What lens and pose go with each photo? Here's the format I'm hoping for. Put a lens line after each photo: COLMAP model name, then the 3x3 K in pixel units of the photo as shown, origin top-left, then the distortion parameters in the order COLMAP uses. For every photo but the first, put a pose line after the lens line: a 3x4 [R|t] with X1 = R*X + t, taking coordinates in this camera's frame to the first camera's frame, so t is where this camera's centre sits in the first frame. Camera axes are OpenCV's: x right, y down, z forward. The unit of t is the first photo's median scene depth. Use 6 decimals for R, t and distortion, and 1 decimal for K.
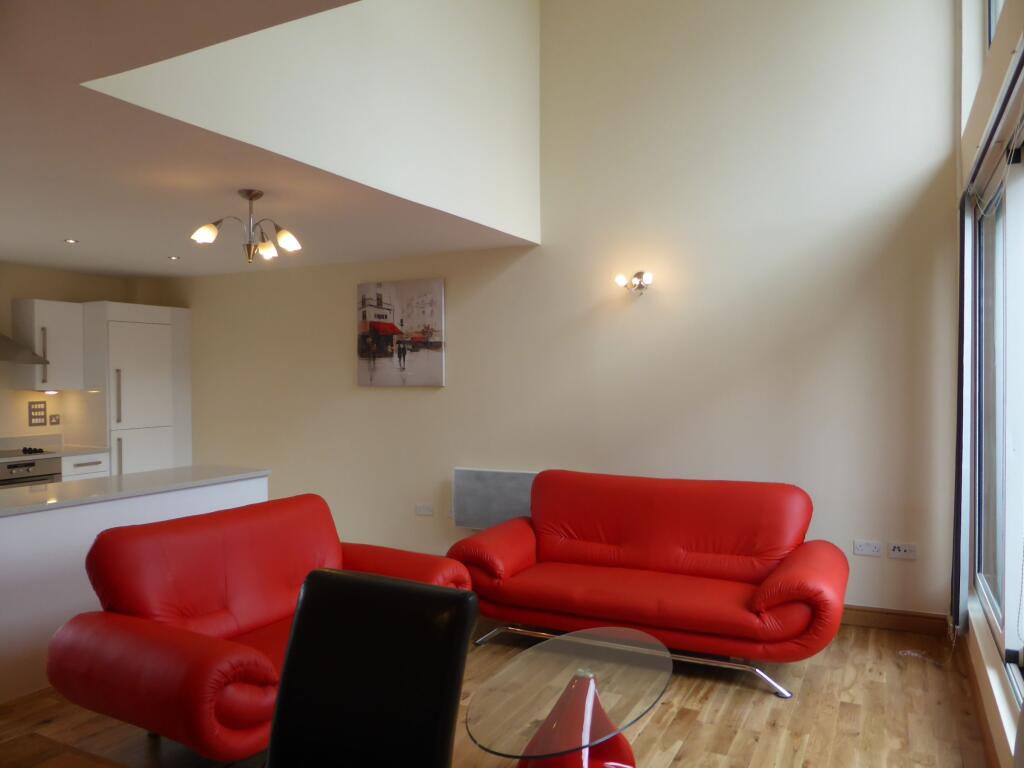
lens RADIAL K [[745.5, 0, 519.8], [0, 745.5, 381.7], [0, 0, 1]] dist [-0.056881, 0.029371]
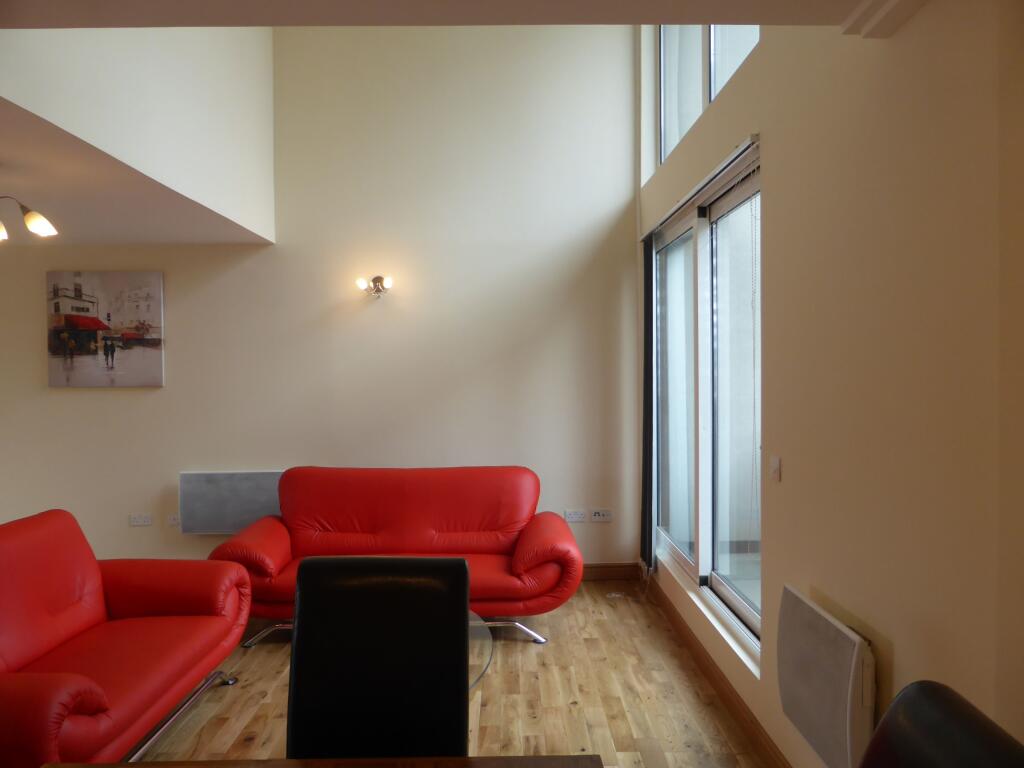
lens RADIAL K [[745.5, 0, 508.8], [0, 745.5, 385.7], [0, 0, 1]] dist [-0.056881, 0.029371]
pose [[0.884270, -0.011848, 0.466825, -0.201601], [0.007126, 0.999904, 0.011880, -0.003505], [-0.466921, -0.007178, 0.884270, -0.032937]]
